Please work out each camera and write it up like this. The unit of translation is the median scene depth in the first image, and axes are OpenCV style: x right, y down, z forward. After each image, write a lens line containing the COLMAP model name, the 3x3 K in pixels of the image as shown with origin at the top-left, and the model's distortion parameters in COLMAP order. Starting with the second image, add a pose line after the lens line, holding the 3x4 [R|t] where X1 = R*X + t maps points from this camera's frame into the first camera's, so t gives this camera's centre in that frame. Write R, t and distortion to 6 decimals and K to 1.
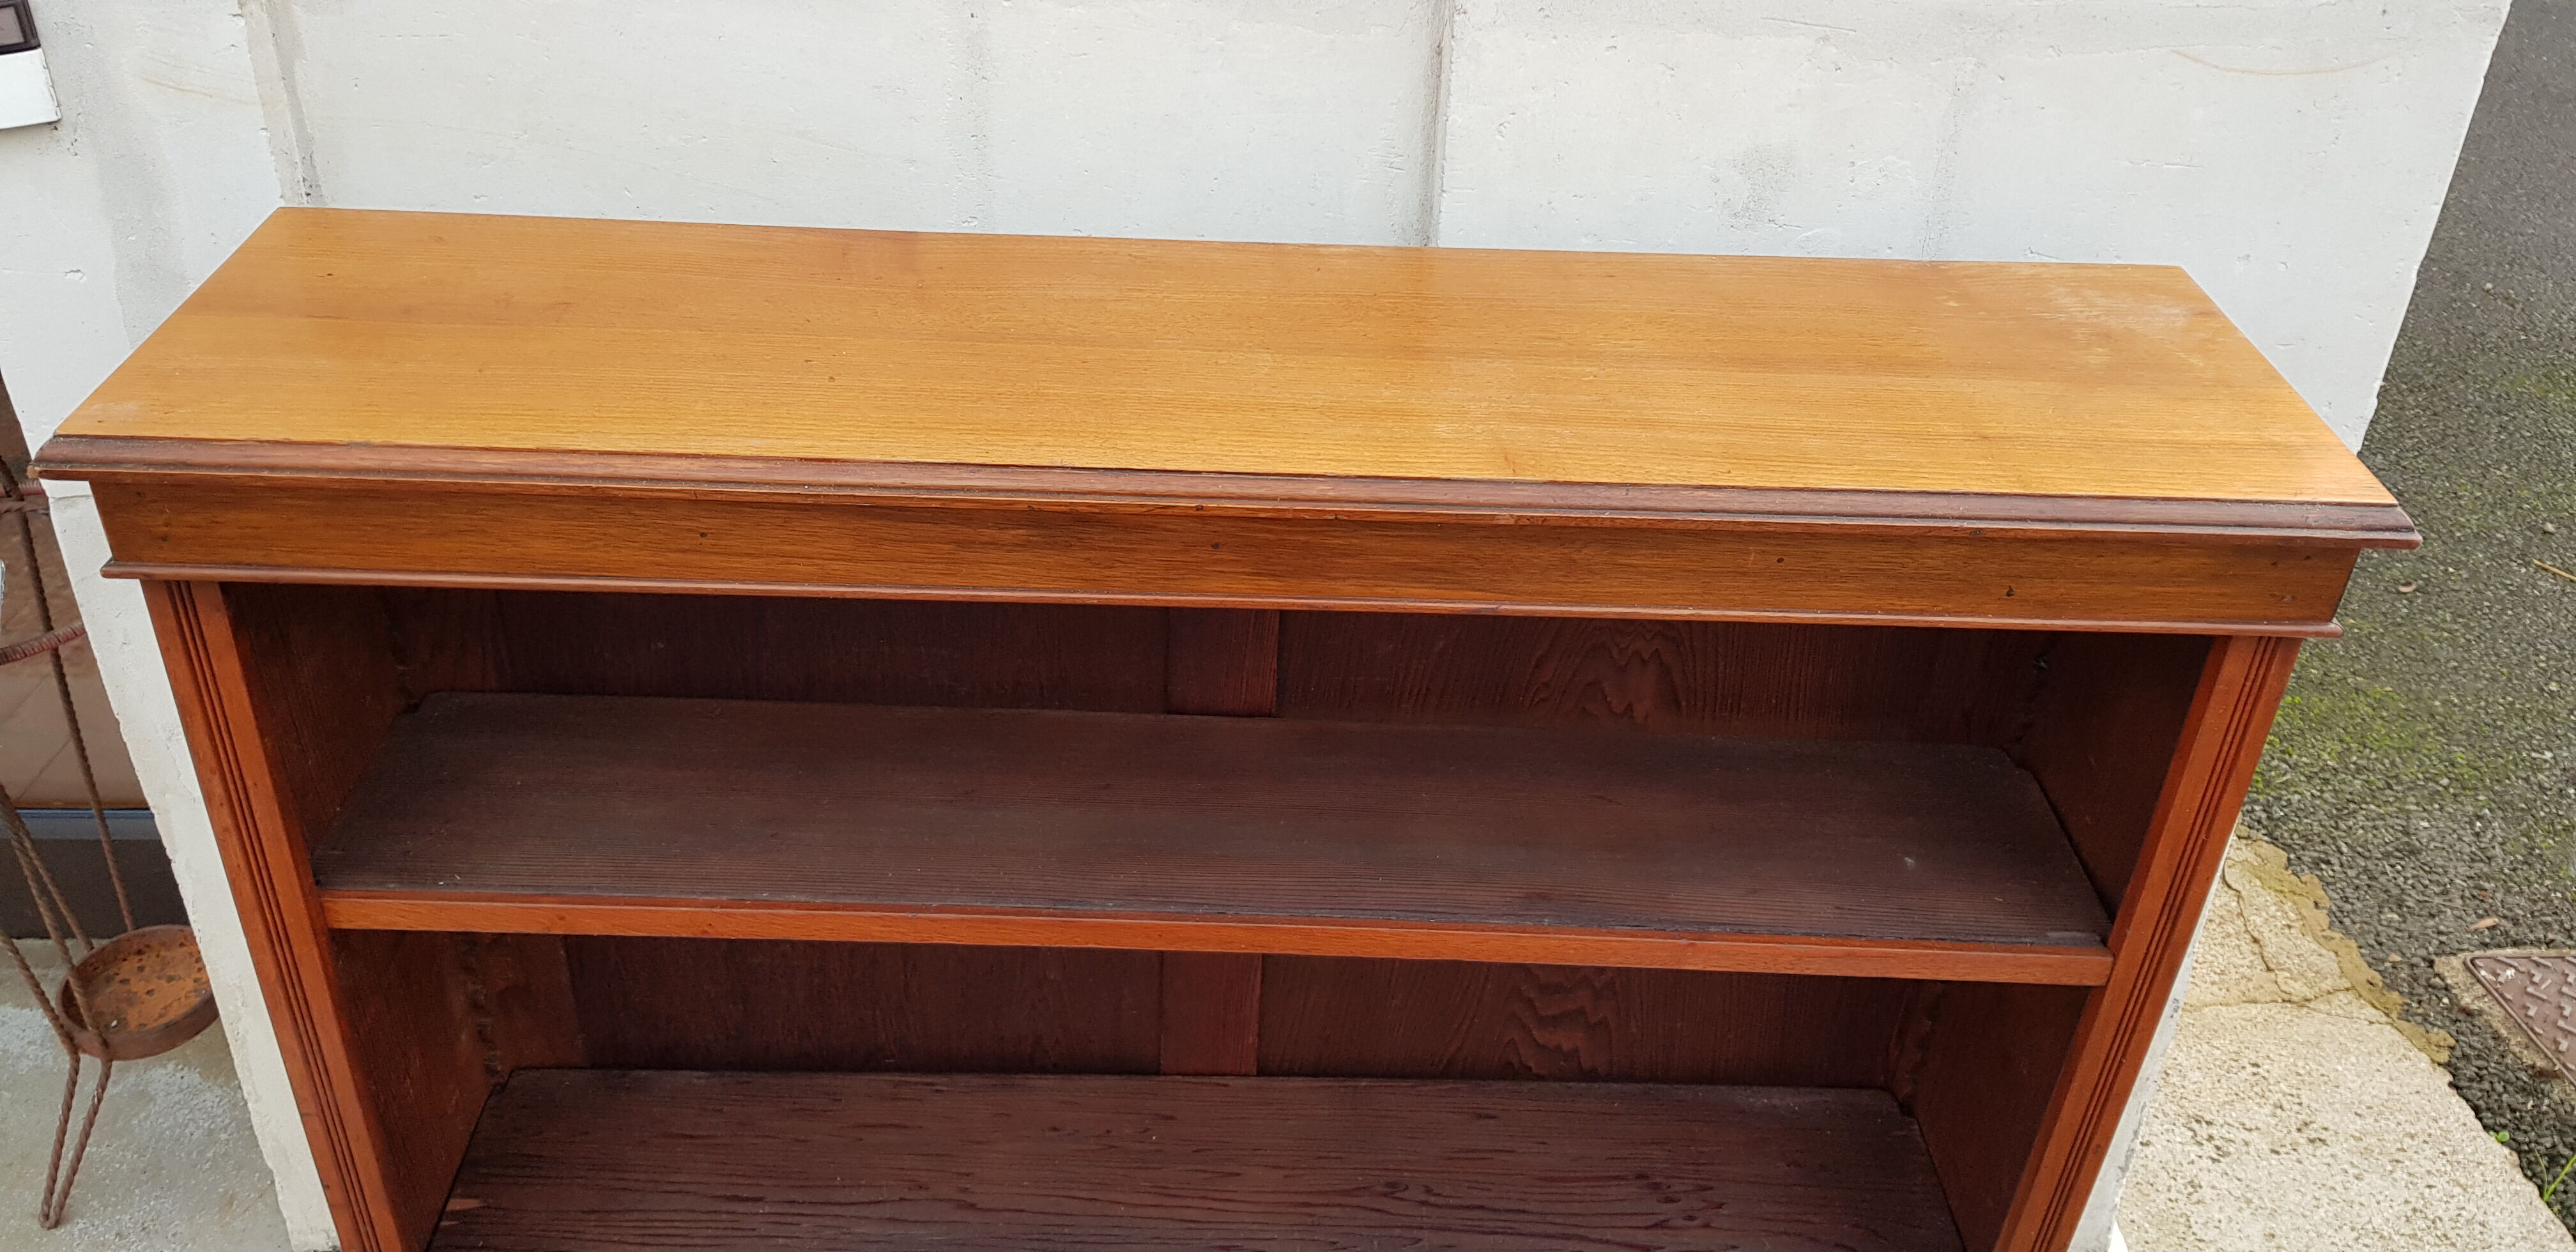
lens RADIAL K [[2038.4, 0, 1268.9], [0, 2038.4, 629.8], [0, 0, 1]] dist [0.065333, -0.116843]
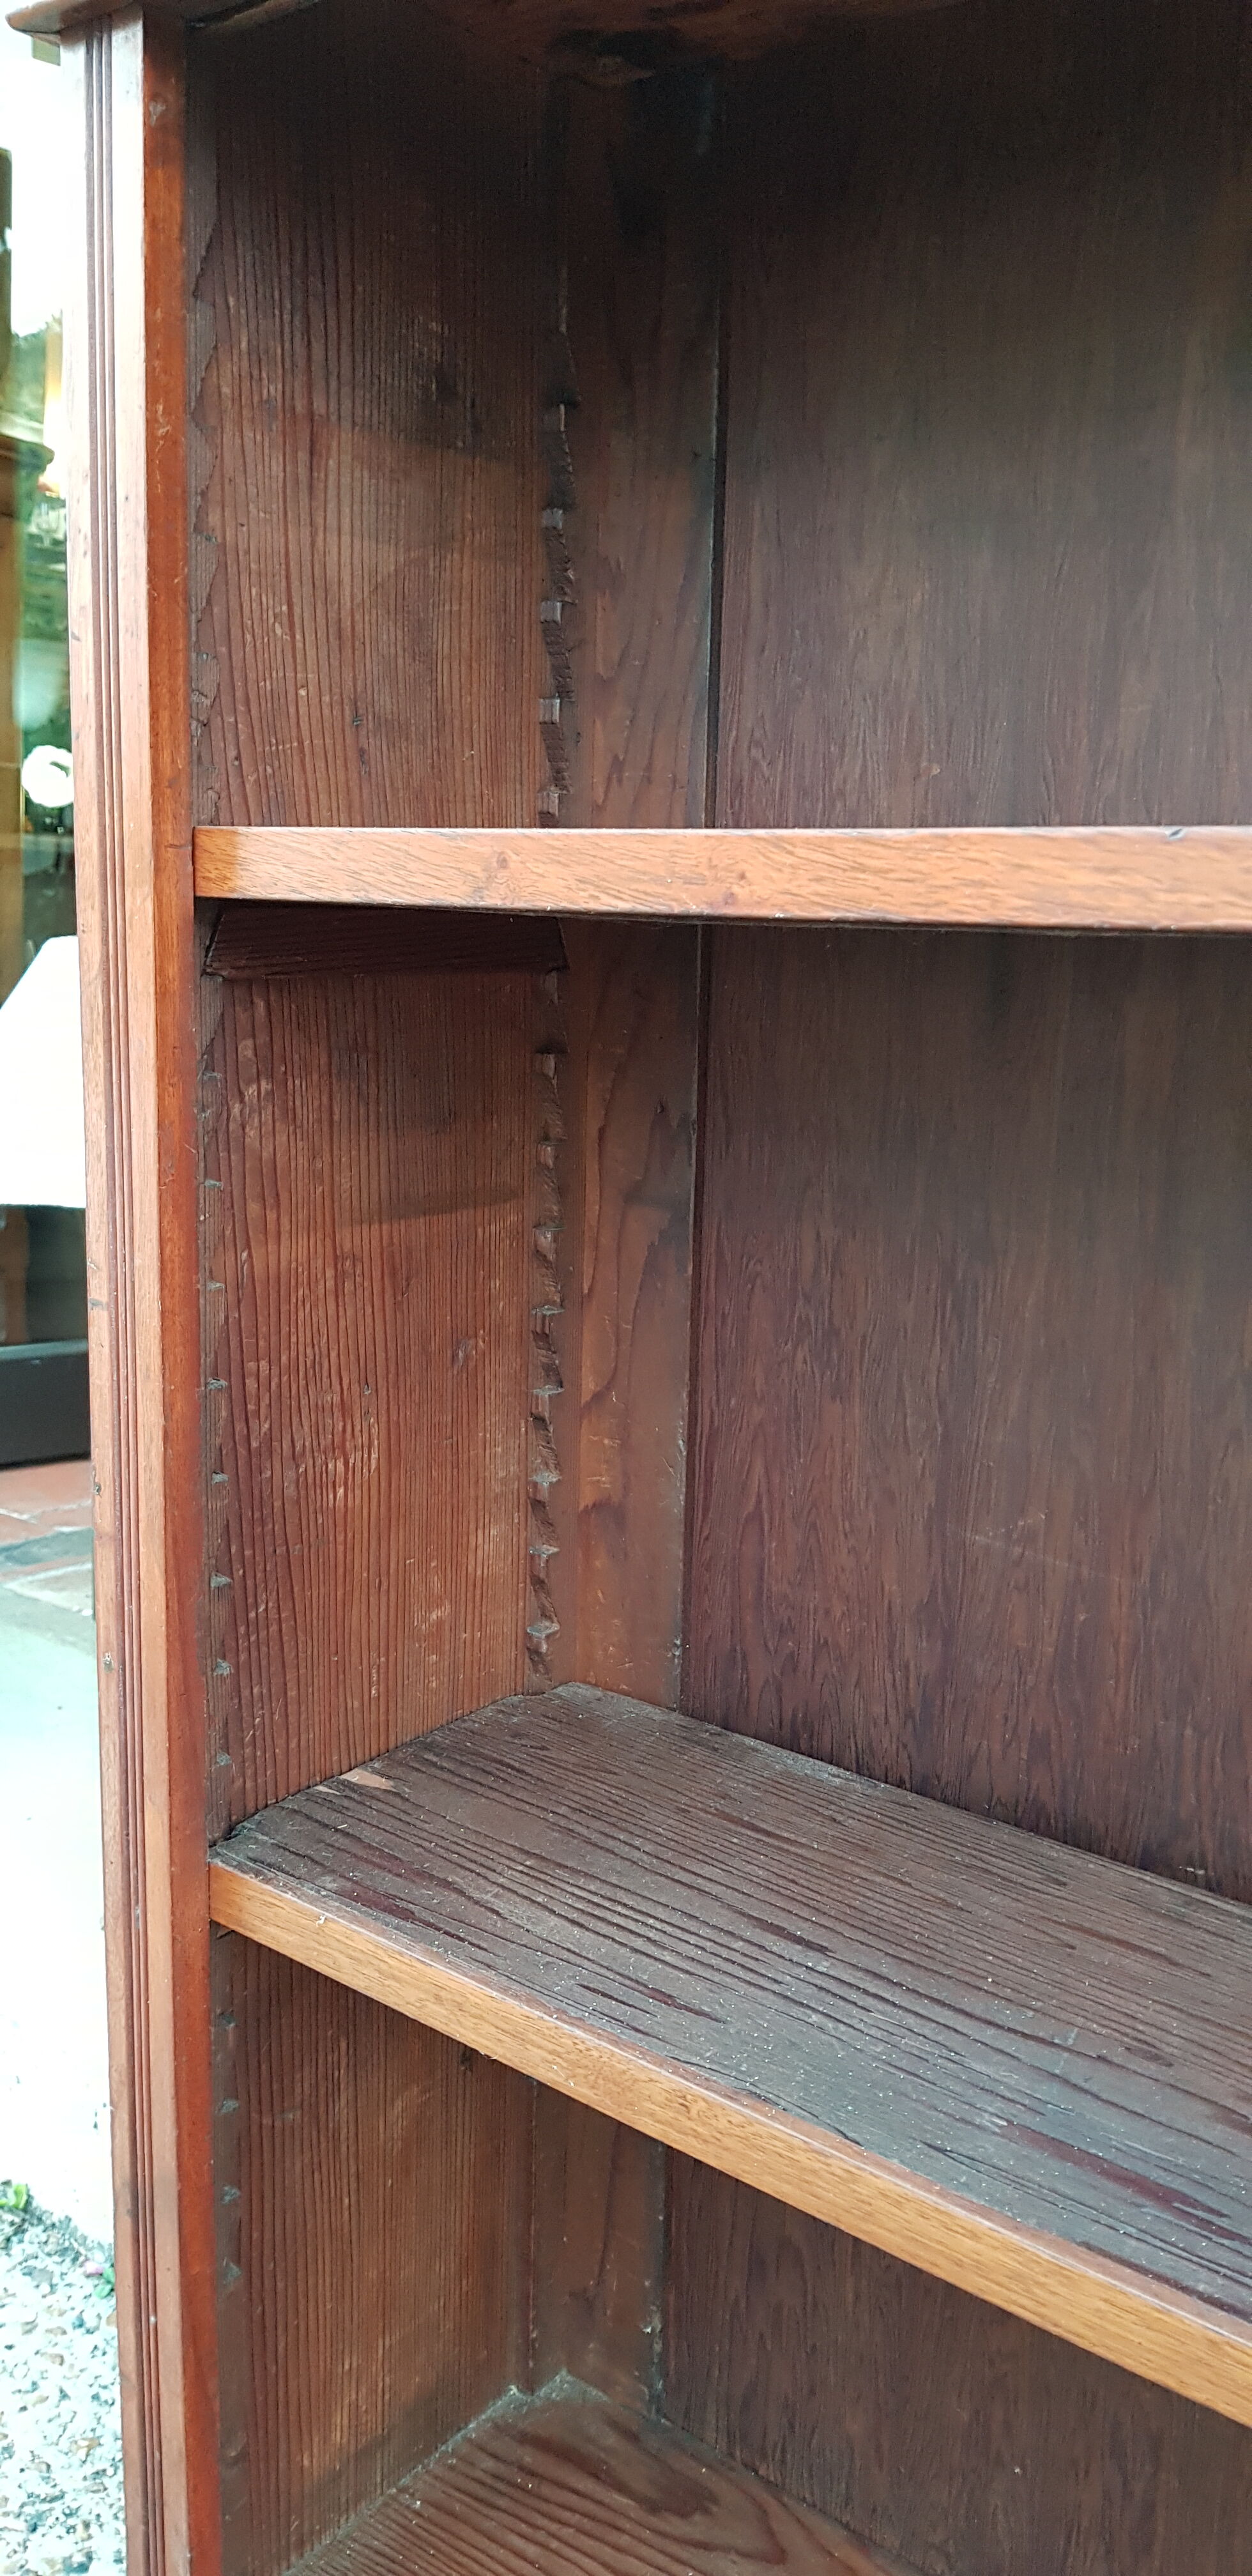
lens RADIAL K [[2034.9, 0, 651.1], [0, 2034.9, 1264.5], [0, 0, 1]] dist [0.052960, -0.095551]
pose [[0.780439, 0.095657, -0.617871, -0.006232], [-0.345409, 0.889697, -0.298550, 0.270094], [0.521160, 0.446418, 0.727395, 0.532453]]
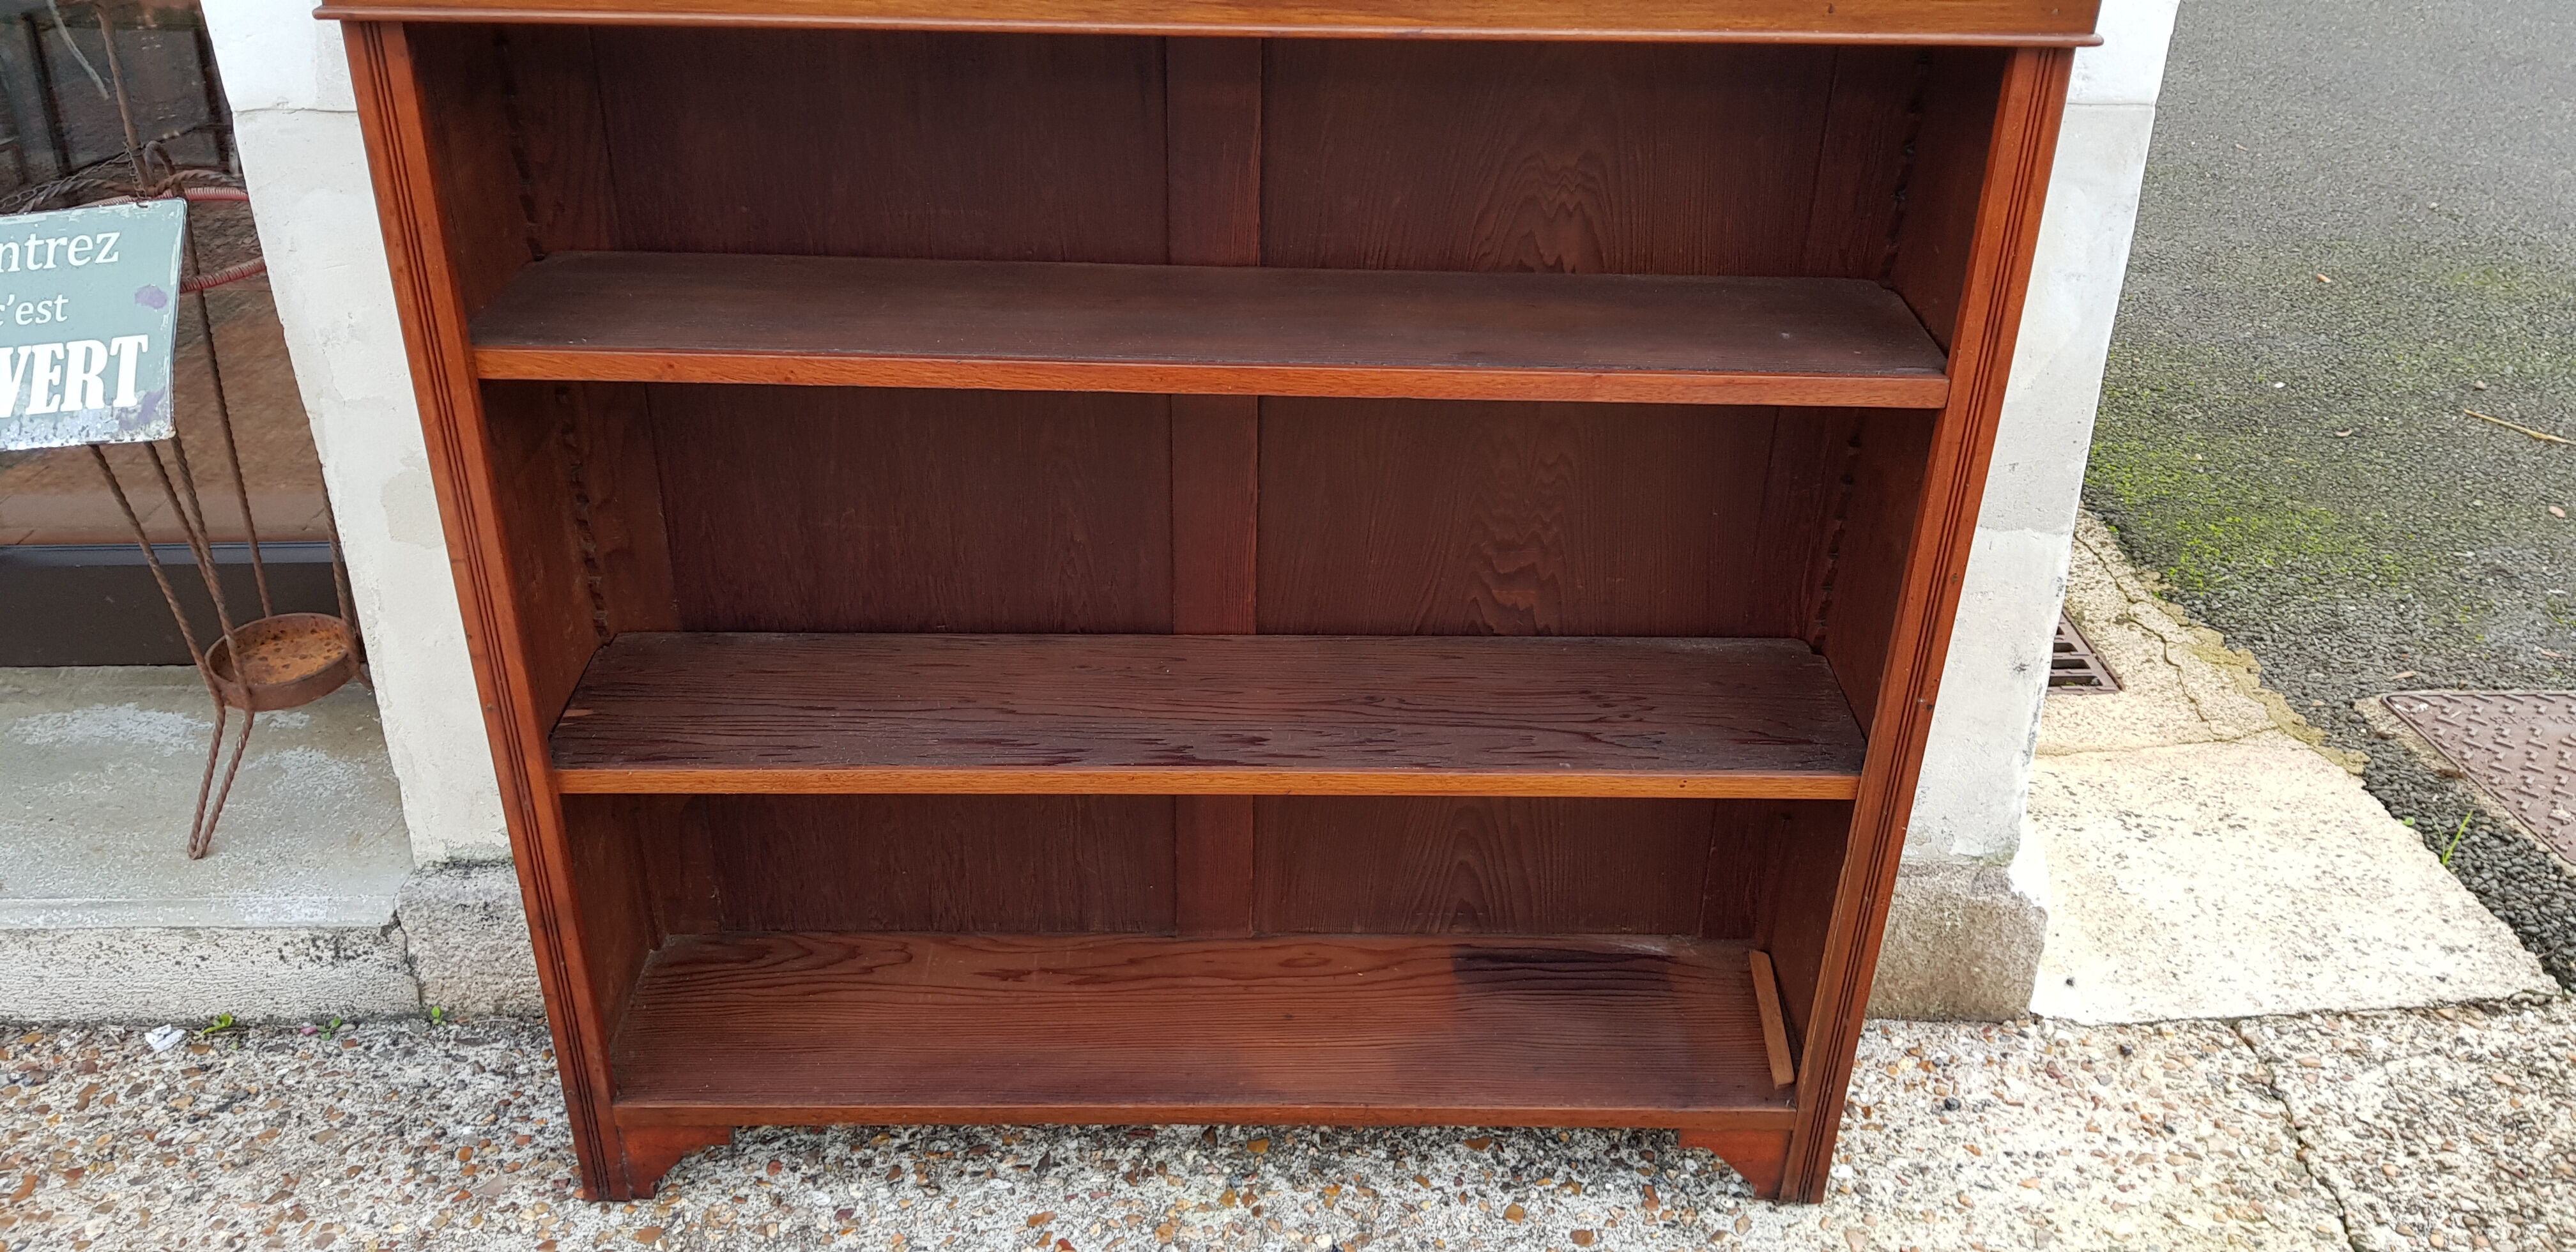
lens RADIAL K [[2022.9, 0, 1288.0], [0, 2022.9, 626.0], [0, 0, 1]] dist [0.104981, -0.197119]
pose [[0.999764, -0.018931, -0.010686, 0.024598], [0.018289, 0.998191, -0.057266, 0.279745], [0.011751, 0.057057, 0.998302, -0.149647]]
